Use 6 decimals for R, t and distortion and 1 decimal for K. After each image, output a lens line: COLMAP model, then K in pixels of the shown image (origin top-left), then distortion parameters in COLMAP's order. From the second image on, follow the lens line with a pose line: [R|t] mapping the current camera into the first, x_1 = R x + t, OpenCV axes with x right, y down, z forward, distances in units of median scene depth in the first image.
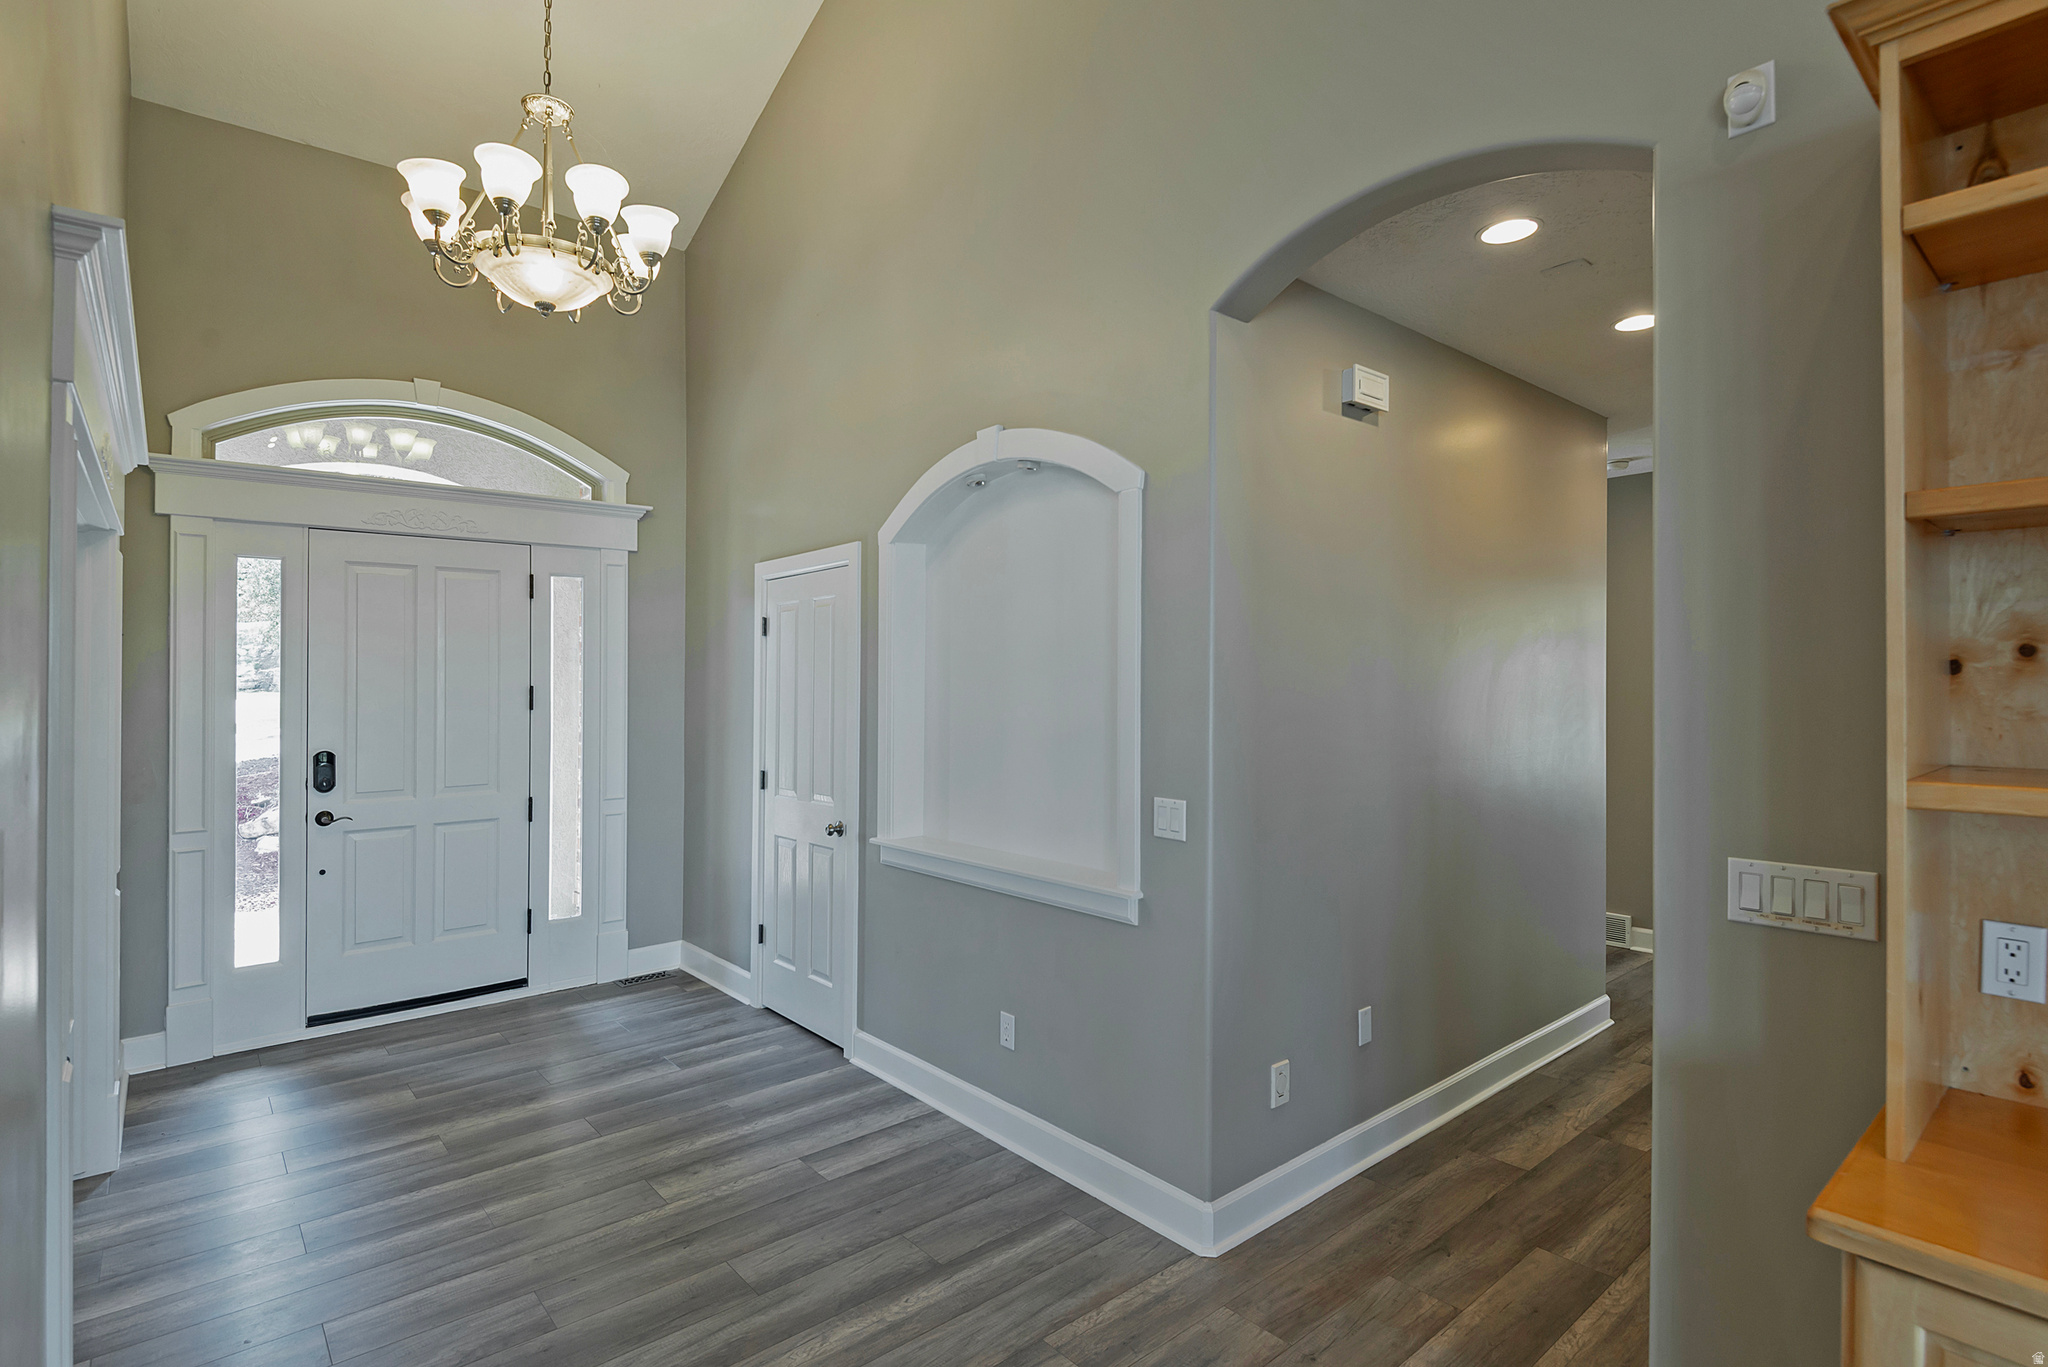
lens RADIAL K [[1017.0, 0, 1024.0], [0, 1017.0, 683.5], [0, 0, 1]] dist [0.001920, -0.000214]
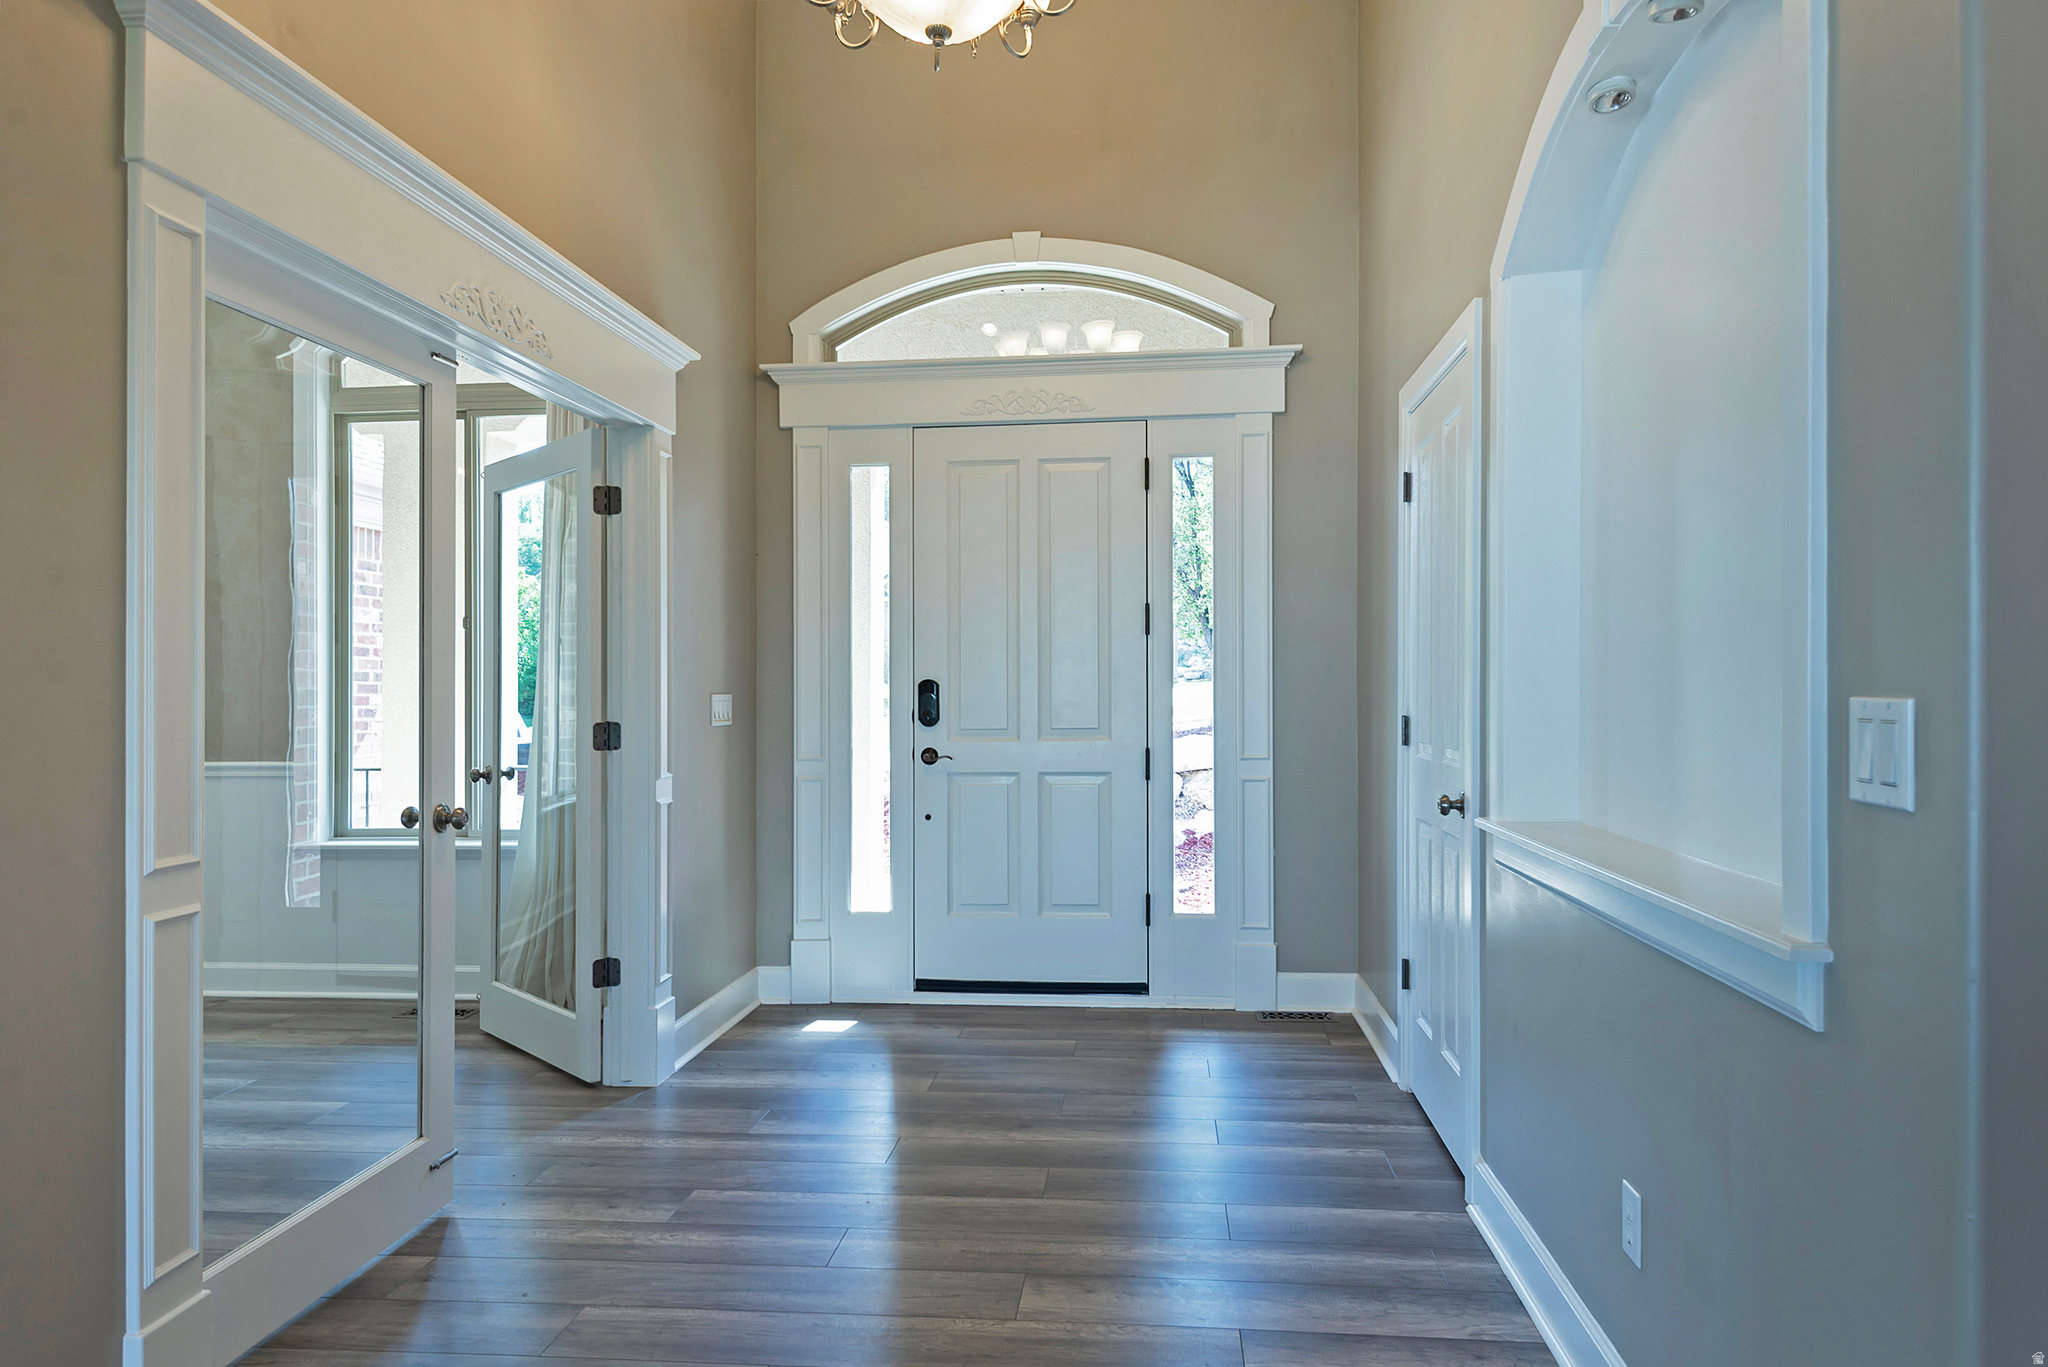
lens RADIAL K [[1286.8, 0, 1024.0], [0, 1286.8, 683.5], [0, 0, 1]] dist [0.030356, -0.002134]
pose [[0.680898, -0.003773, -0.732369, 0.184064], [0.003862, 0.999991, -0.001562, 0.072077], [0.732368, -0.001765, 0.680906, 0.303810]]
